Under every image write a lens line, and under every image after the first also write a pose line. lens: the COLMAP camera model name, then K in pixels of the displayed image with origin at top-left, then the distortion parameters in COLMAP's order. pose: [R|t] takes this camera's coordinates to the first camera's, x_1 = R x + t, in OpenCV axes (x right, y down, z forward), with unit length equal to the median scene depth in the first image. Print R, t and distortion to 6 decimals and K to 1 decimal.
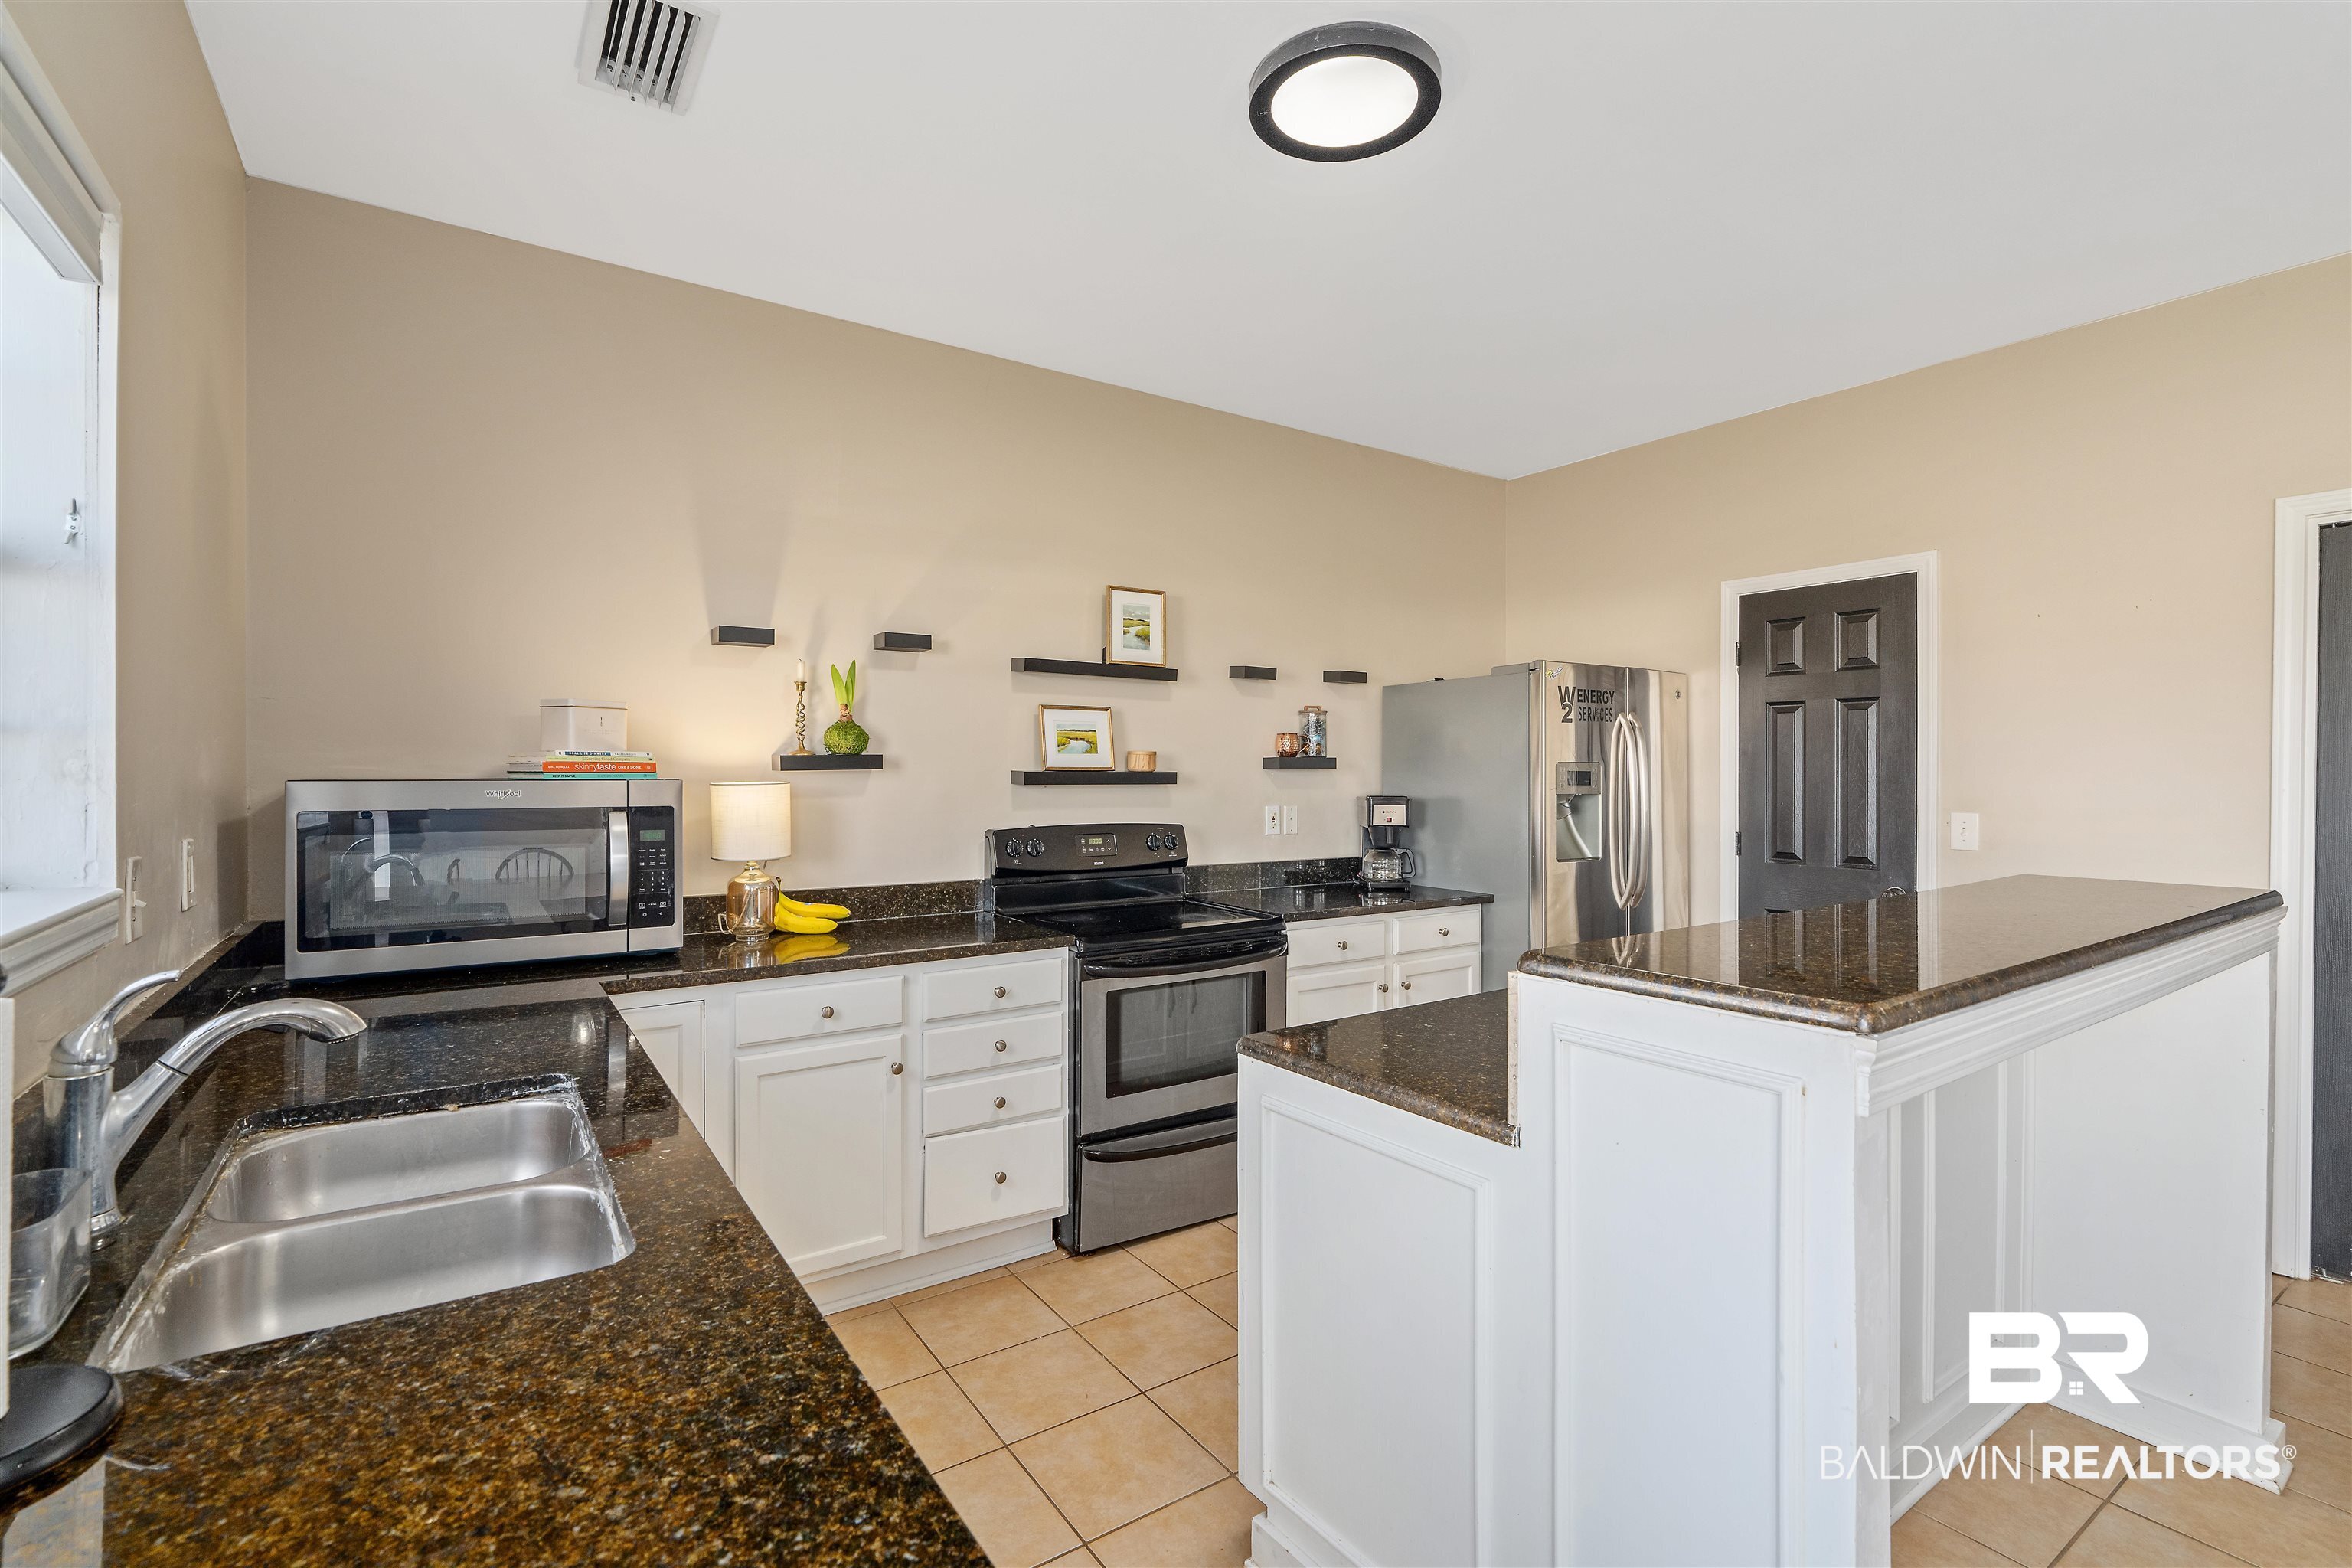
lens RADIAL K [[1073.5, 0, 1176.0], [0, 1073.5, 784.0], [0, 0, 1]] dist [-0.001429, 0.000194]
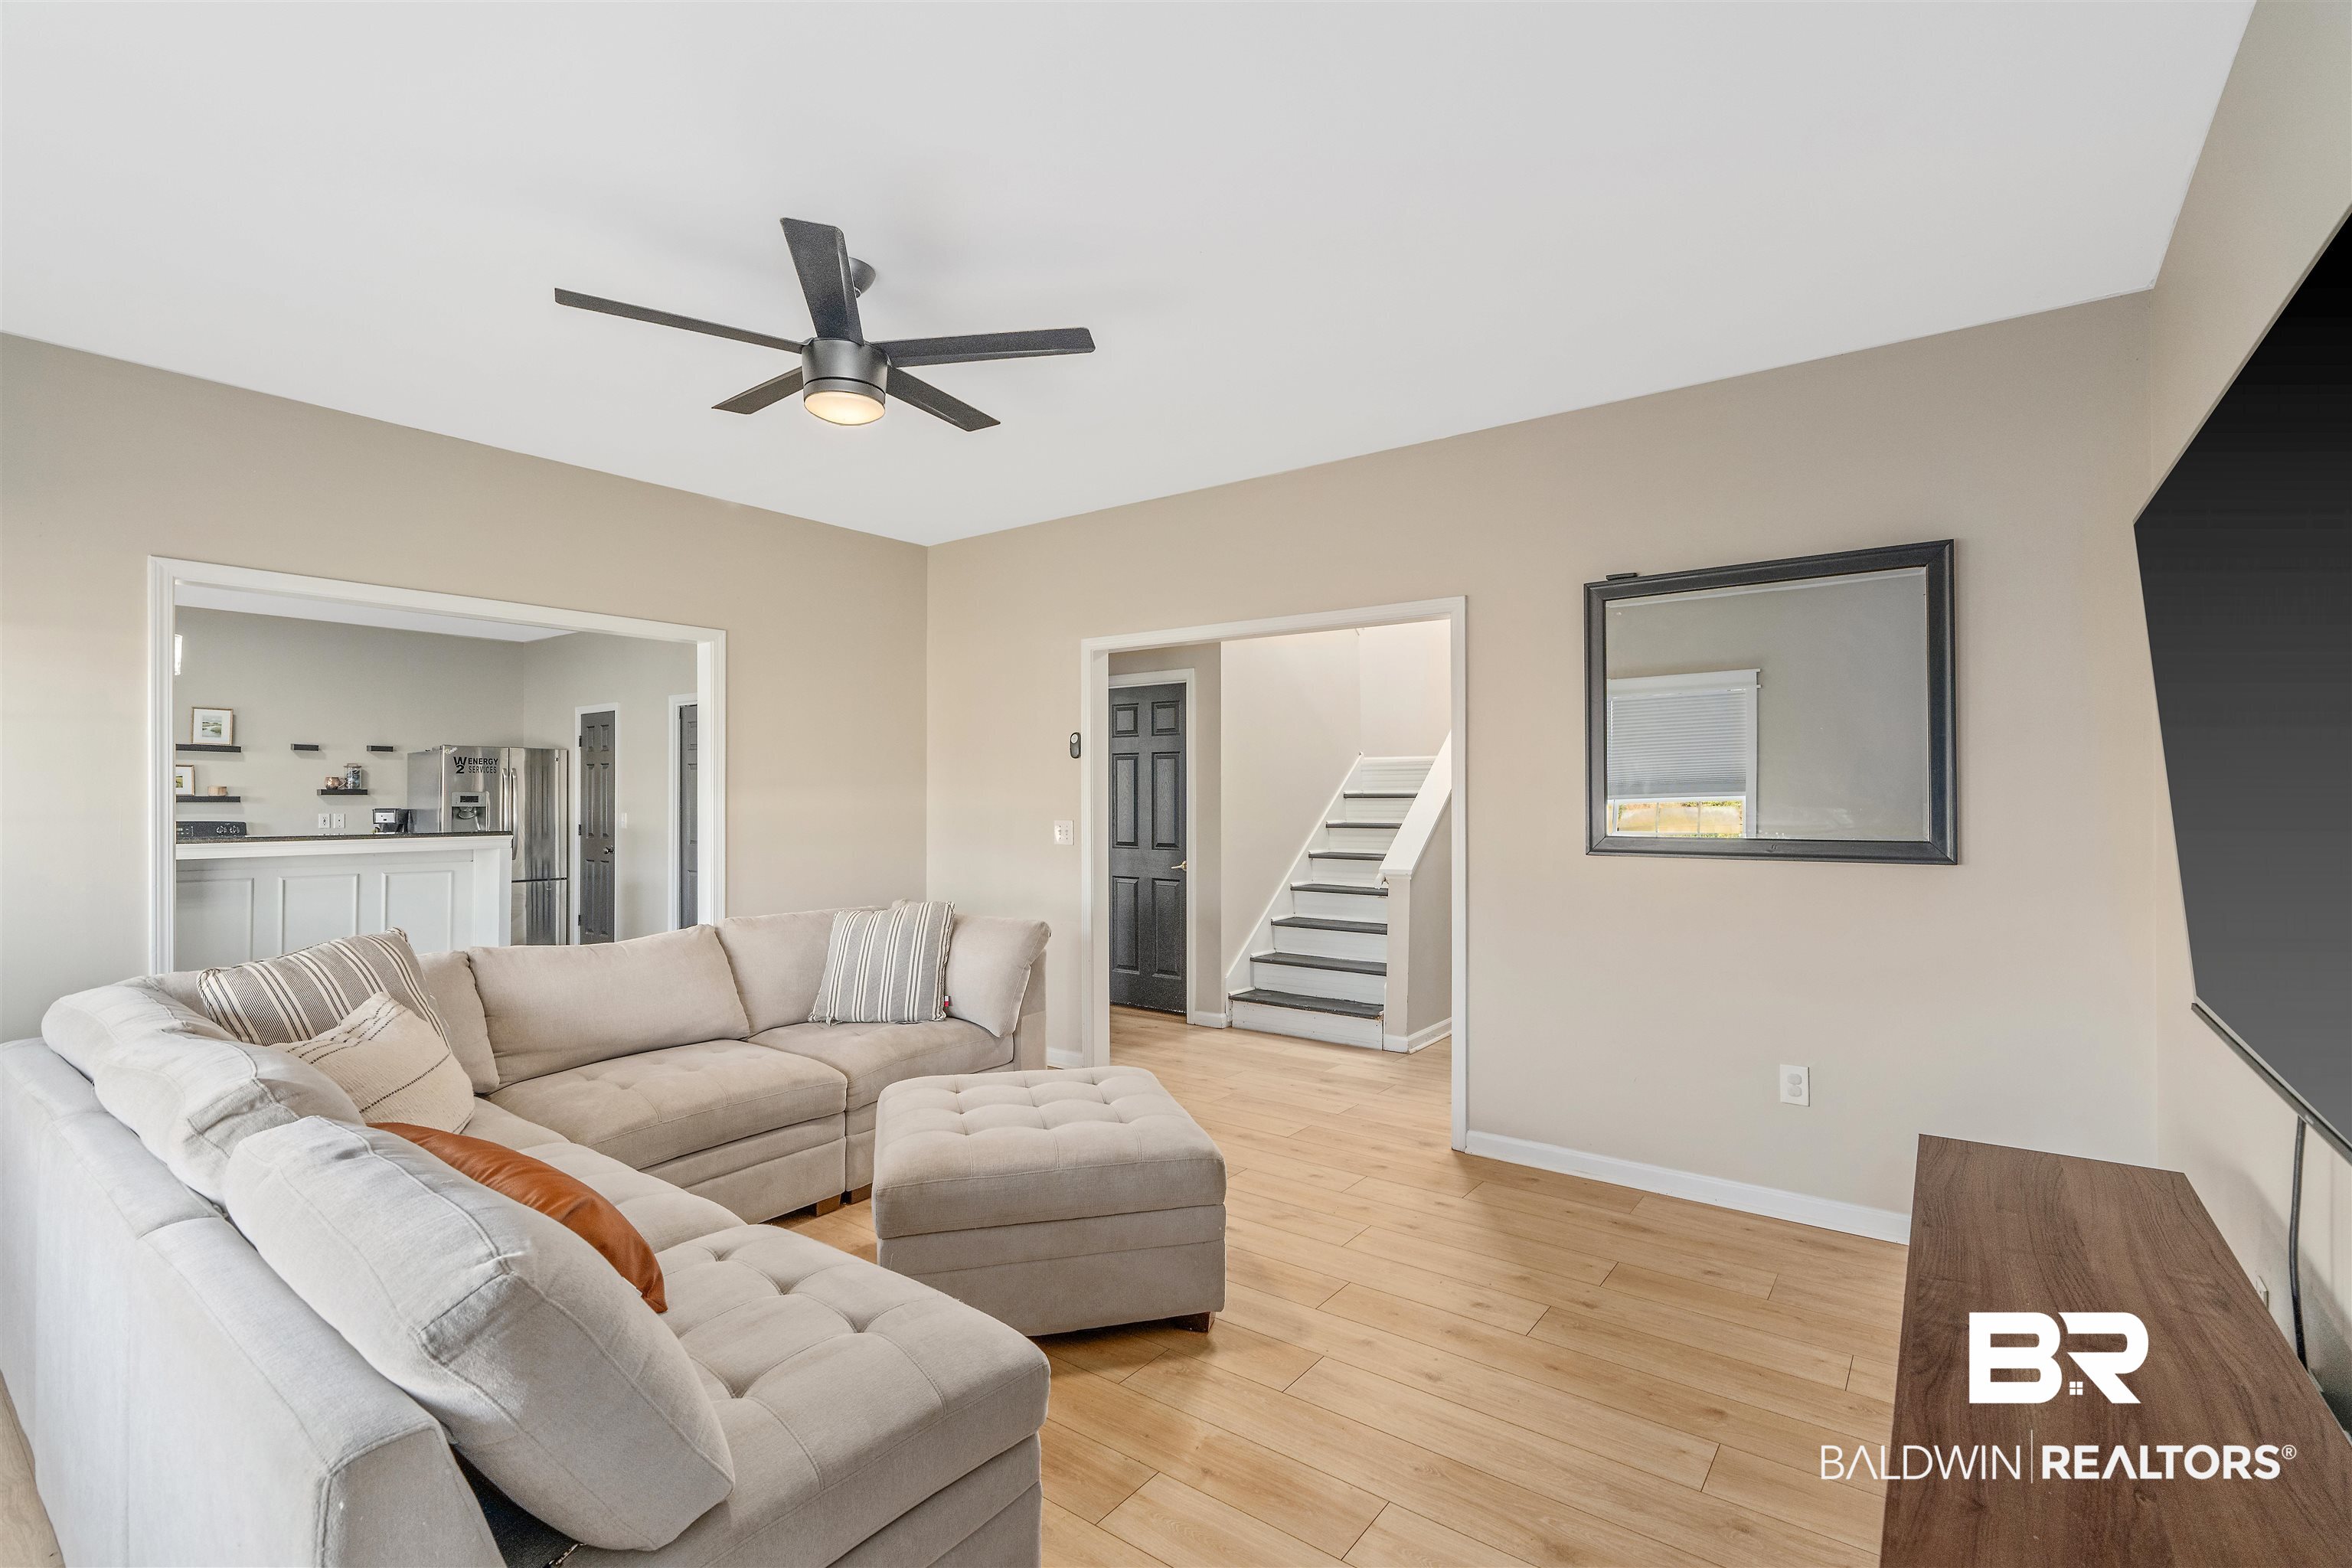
lens RADIAL K [[1062.3, 0, 1177.8], [0, 1062.3, 798.6], [0, 0, 1]] dist [-0.002518, 0.000401]
pose [[0.951103, -0.001640, 0.308870, 1.099896], [0.007091, 0.999838, -0.016526, 0.039956], [-0.308793, 0.017908, 0.950961, -1.515686]]
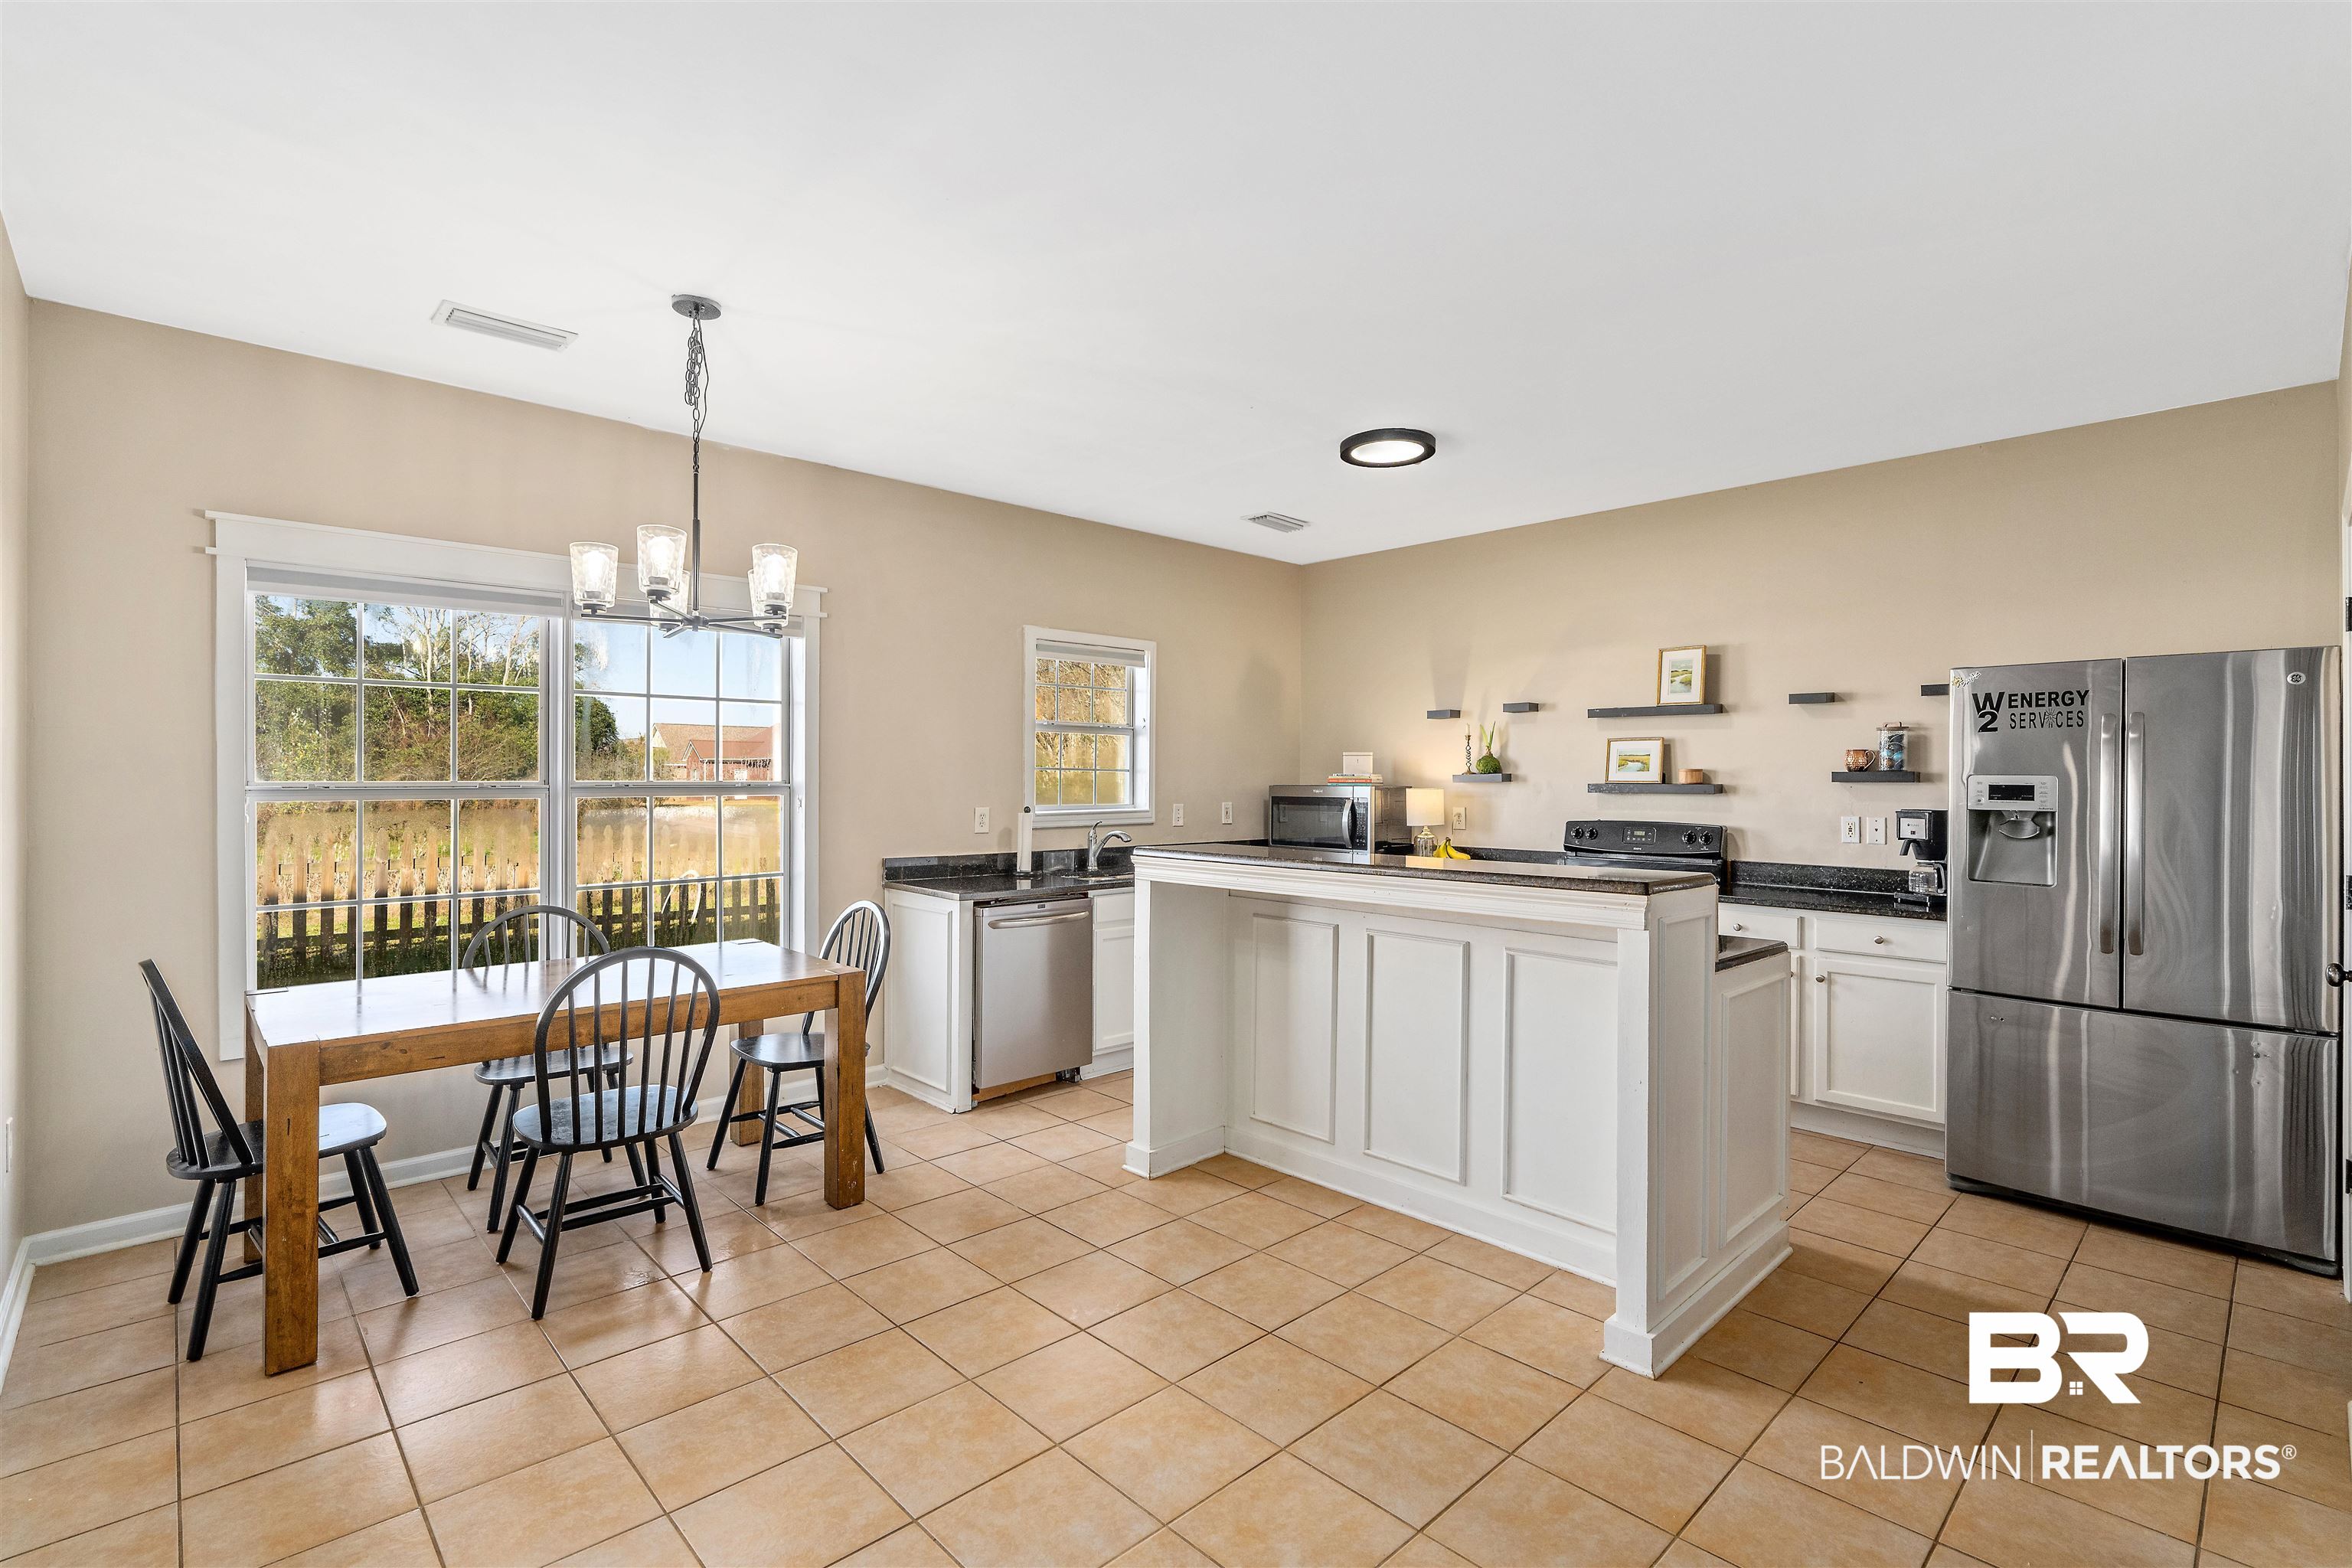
lens RADIAL K [[1073.5, 0, 1176.0], [0, 1073.5, 784.0], [0, 0, 1]] dist [-0.001429, 0.000194]
pose [[0.150406, 0.001482, -0.988623, 1.182435], [-0.017145, 0.999852, -0.001110, 0.000155], [0.988476, 0.017117, 0.150409, 0.179413]]
